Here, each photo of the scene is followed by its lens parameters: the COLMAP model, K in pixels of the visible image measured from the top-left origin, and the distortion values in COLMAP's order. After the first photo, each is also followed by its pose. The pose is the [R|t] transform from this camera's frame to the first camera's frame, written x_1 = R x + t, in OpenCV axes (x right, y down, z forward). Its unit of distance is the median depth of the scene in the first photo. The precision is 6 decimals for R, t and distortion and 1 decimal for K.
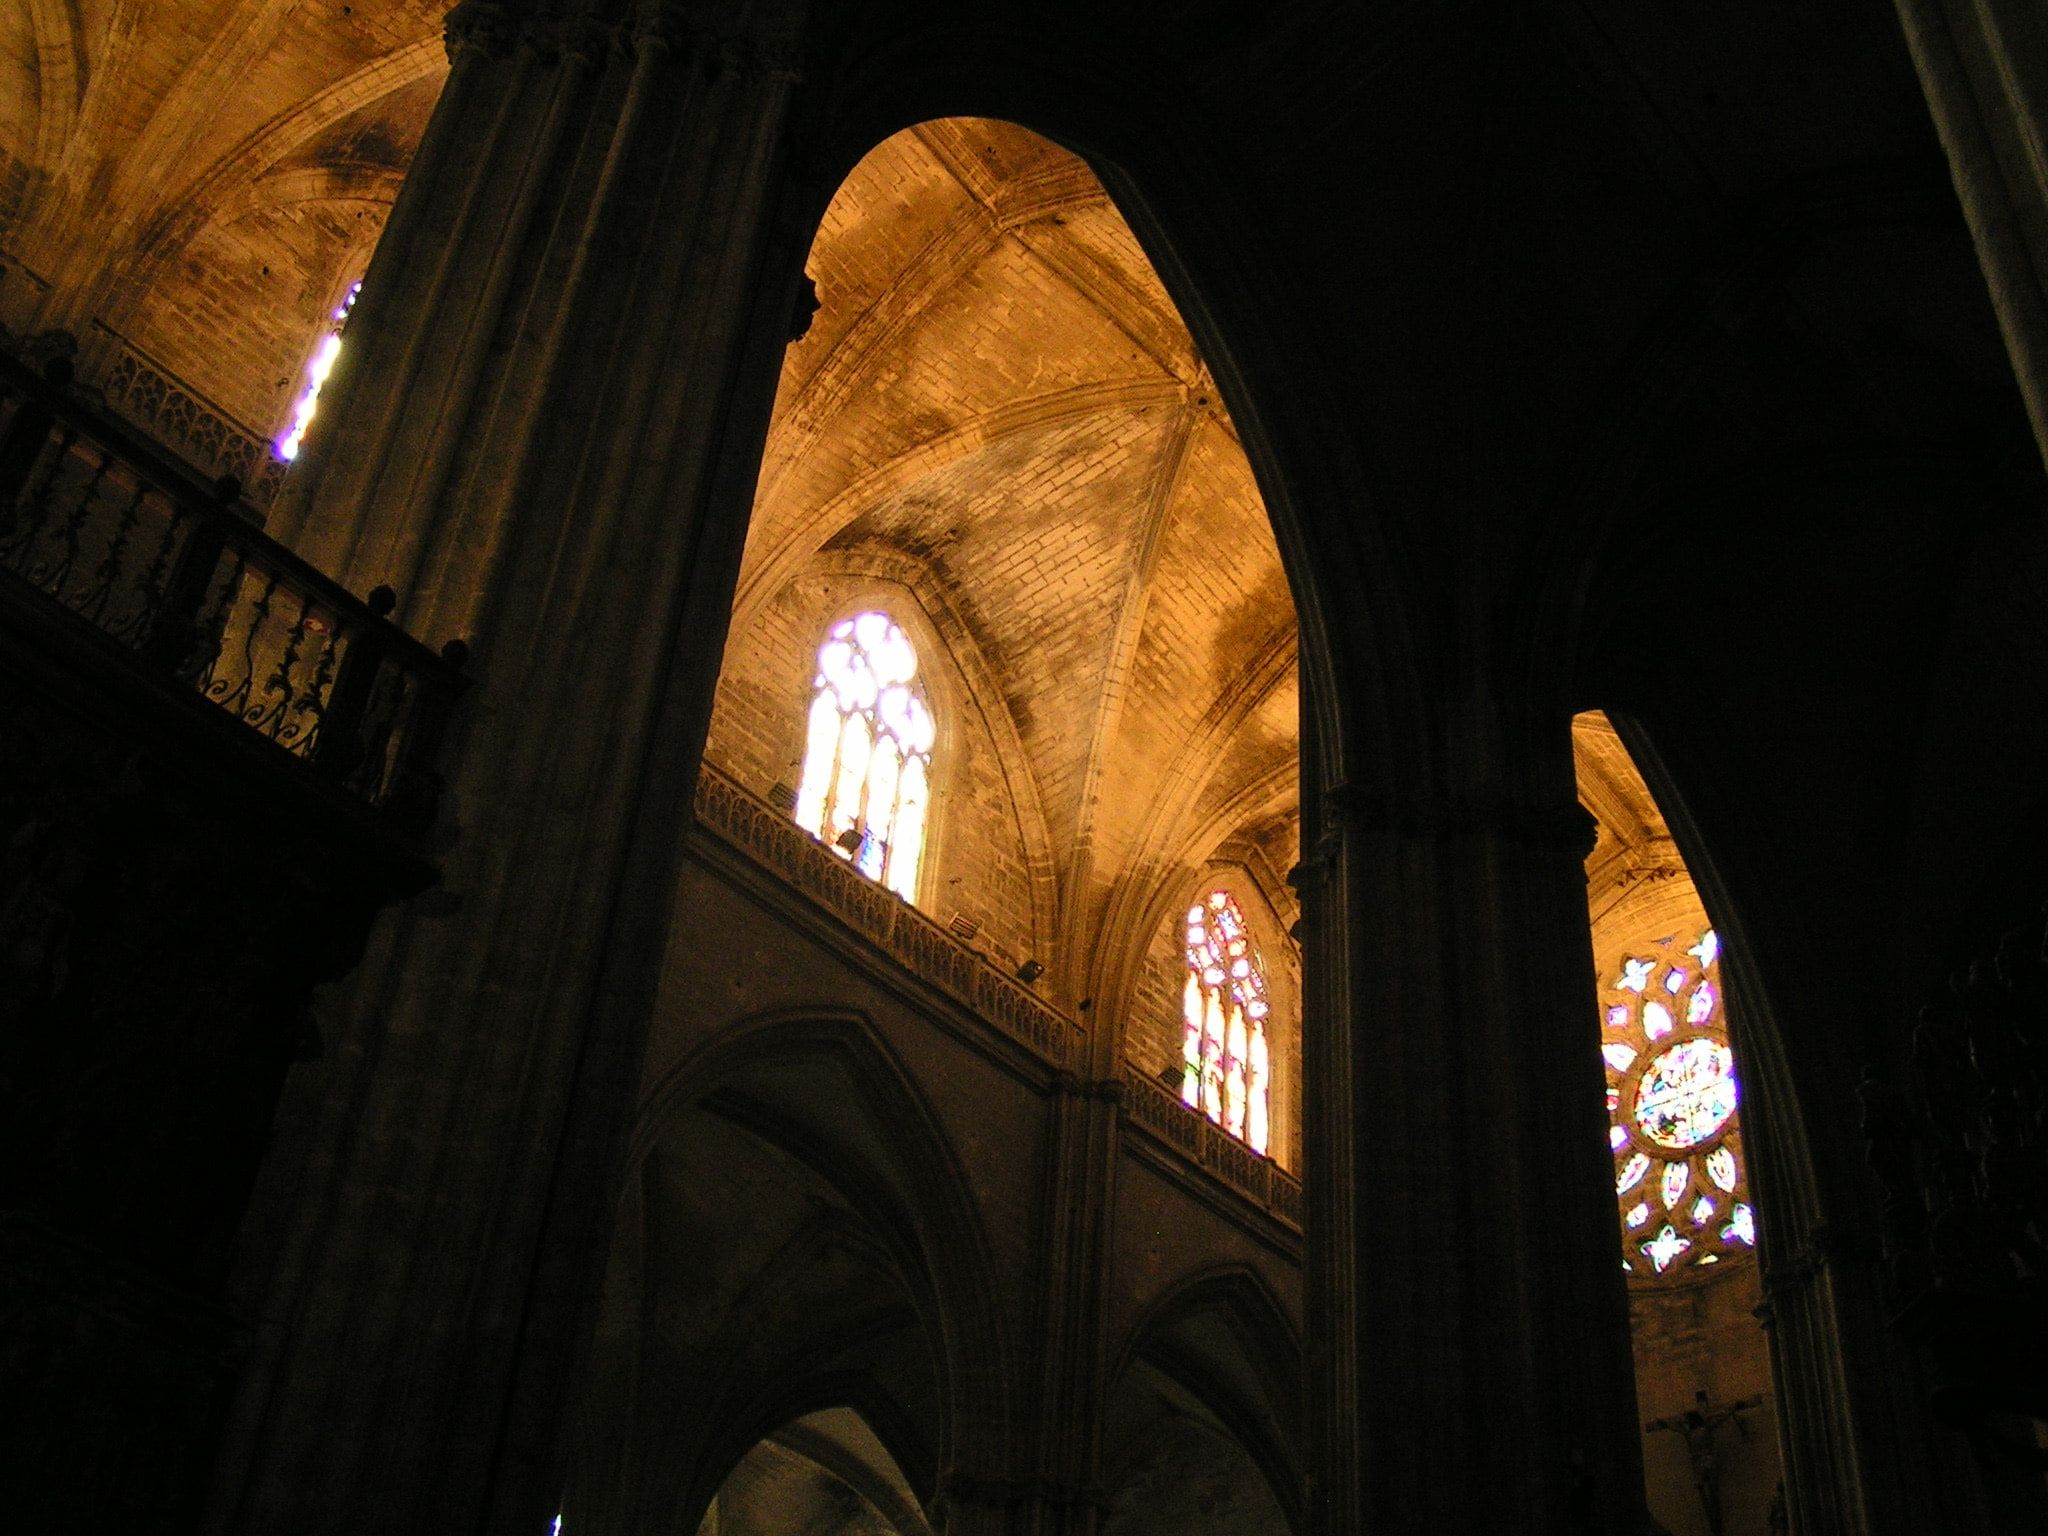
lens RADIAL K [[2264.7, 0, 1024.0], [0, 2264.7, 768.0], [0, 0, 1]] dist [-0.203205, 0.239046]
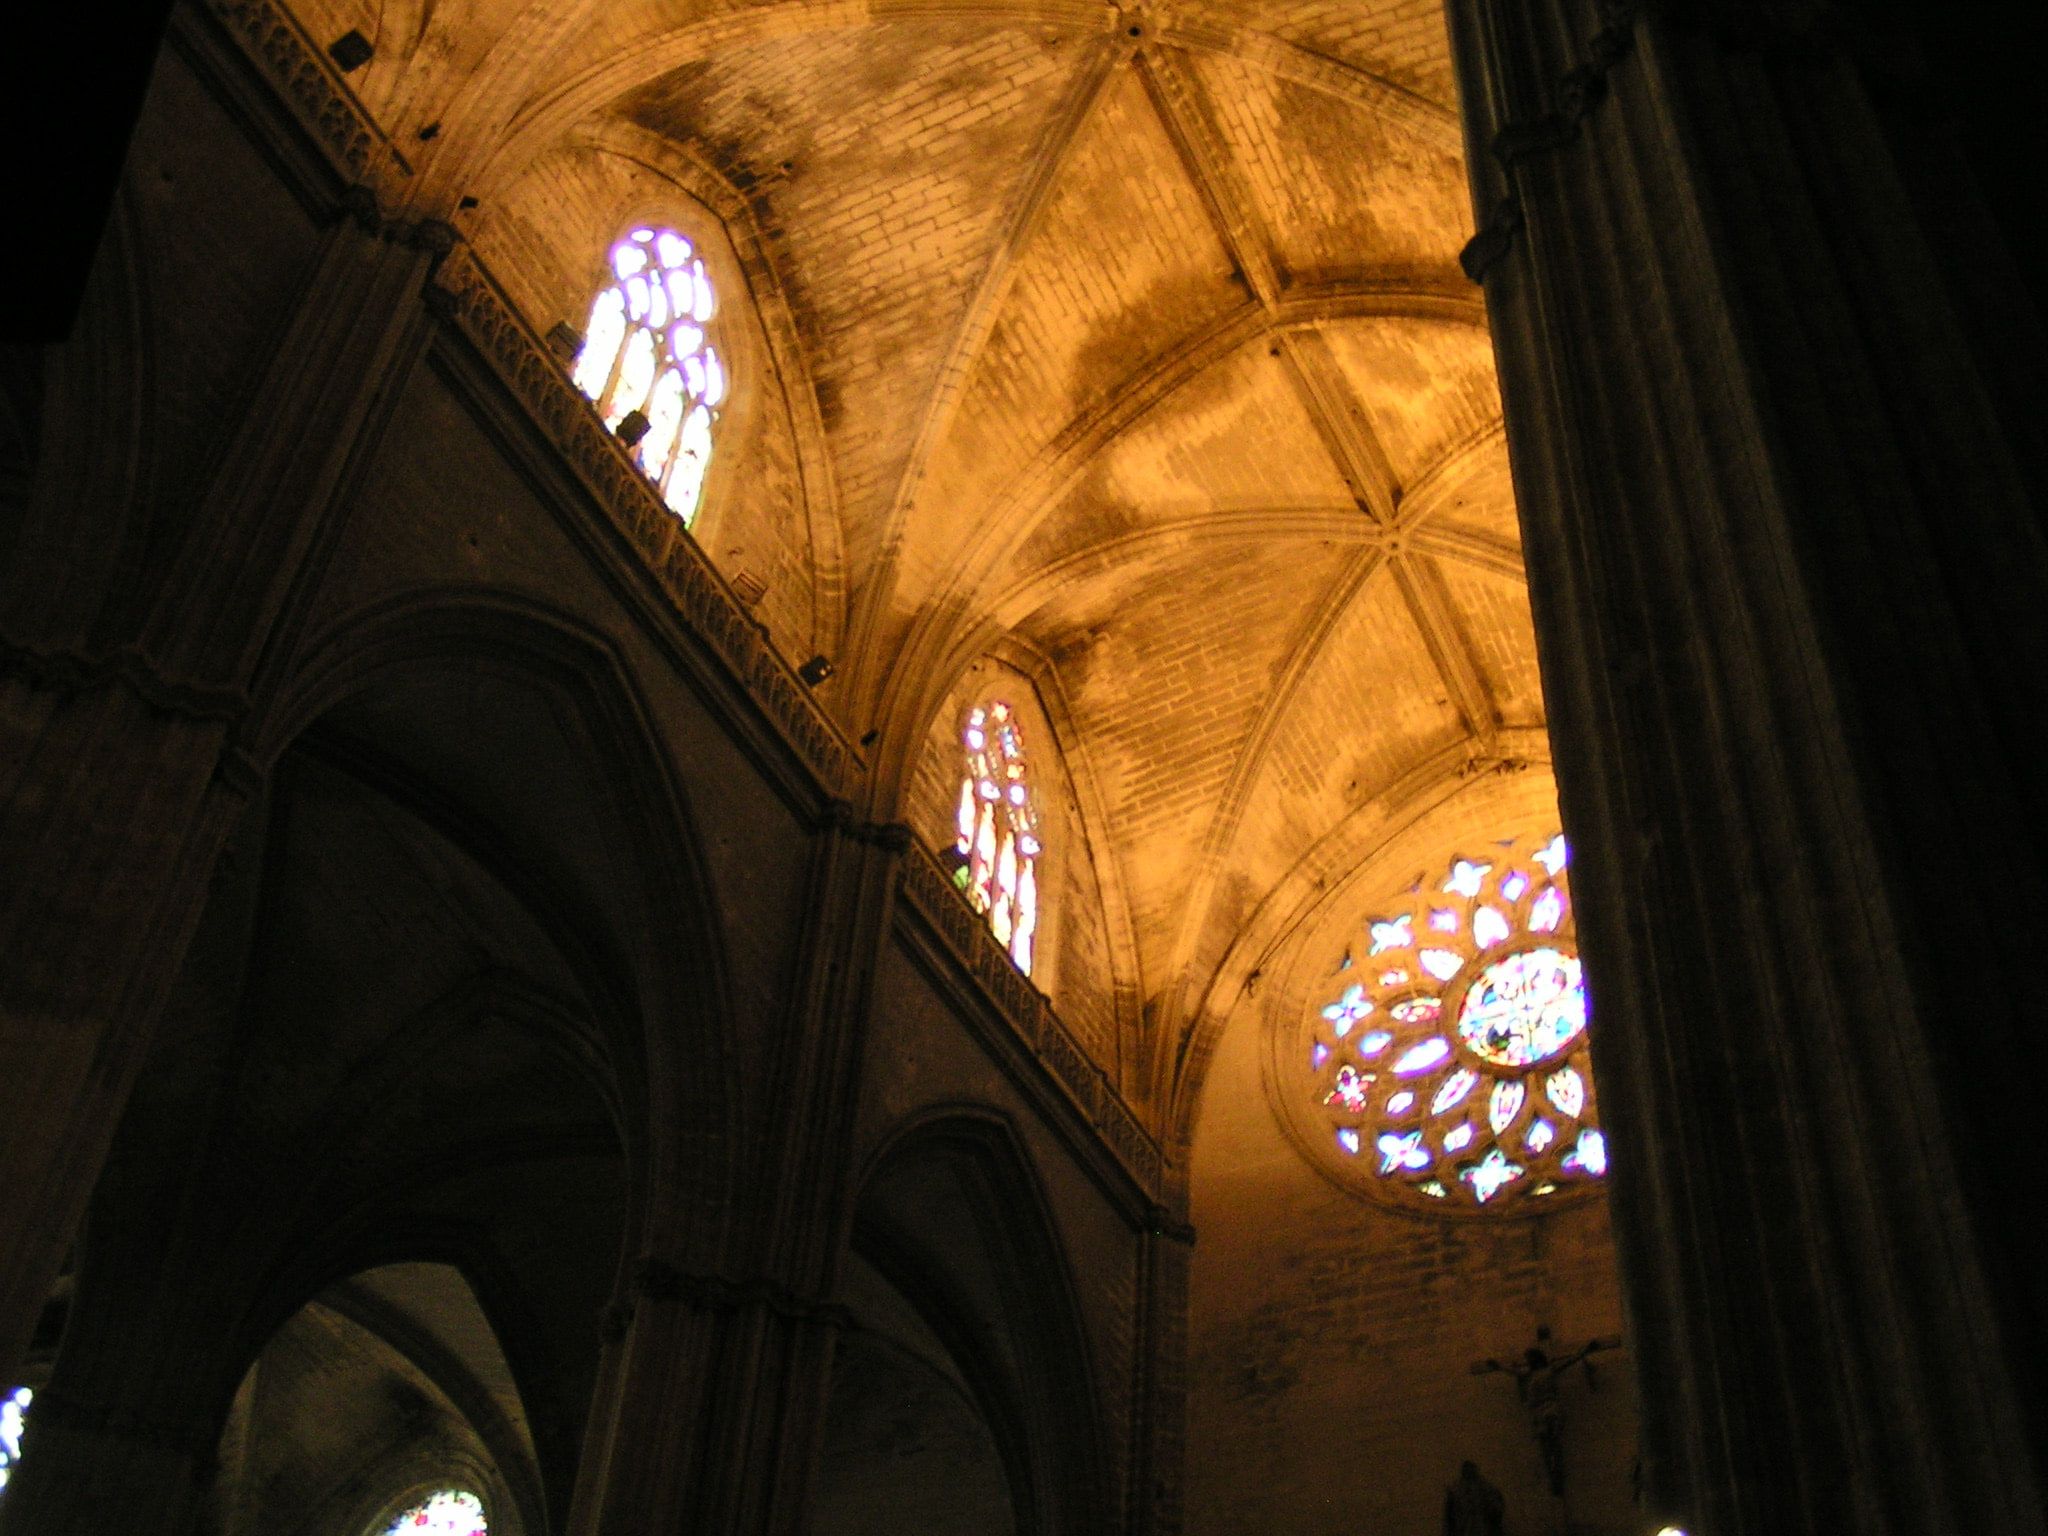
lens RADIAL K [[2264.7, 0, 1024.0], [0, 2264.7, 768.0], [0, 0, 1]] dist [-0.203205, 0.239046]
pose [[0.970961, 0.162018, 0.176025, -0.055240], [-0.150113, 0.985503, -0.079055, 0.161522], [-0.186281, 0.050336, 0.981206, 0.203493]]
